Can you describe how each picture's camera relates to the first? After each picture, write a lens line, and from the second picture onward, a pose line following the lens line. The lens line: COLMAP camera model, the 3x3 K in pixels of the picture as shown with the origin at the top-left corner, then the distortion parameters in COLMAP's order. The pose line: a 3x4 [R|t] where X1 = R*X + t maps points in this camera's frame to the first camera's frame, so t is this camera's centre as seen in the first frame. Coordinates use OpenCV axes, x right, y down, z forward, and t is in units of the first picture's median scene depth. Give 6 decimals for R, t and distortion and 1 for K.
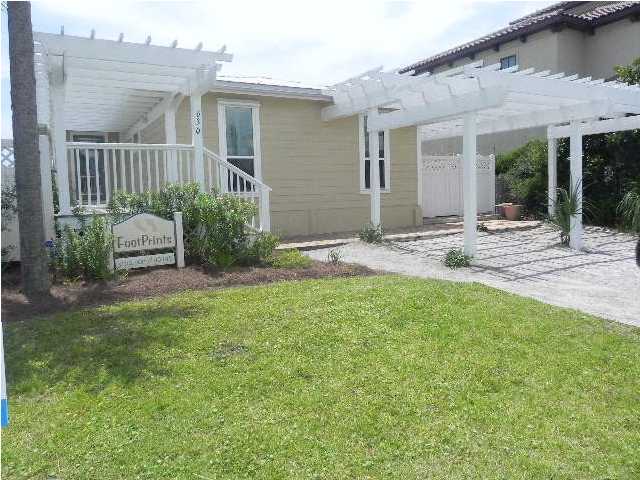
lens RADIAL K [[475.5, 0, 321.5], [0, 475.5, 220.2], [0, 0, 1]] dist [-0.024463, -0.003495]
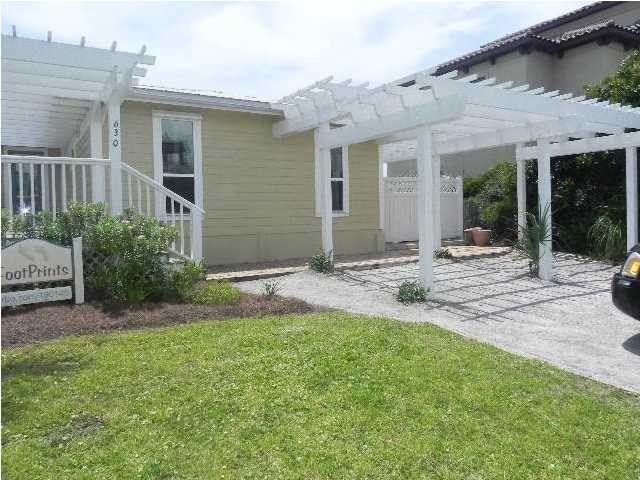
lens RADIAL K [[475.5, 0, 321.5], [0, 475.5, 220.2], [0, 0, 1]] dist [-0.024463, -0.003495]
pose [[0.998959, 0.007630, 0.044981, 0.072071], [-0.005498, 0.998863, -0.047350, -0.008111], [-0.045291, 0.047053, 0.997865, 0.115968]]
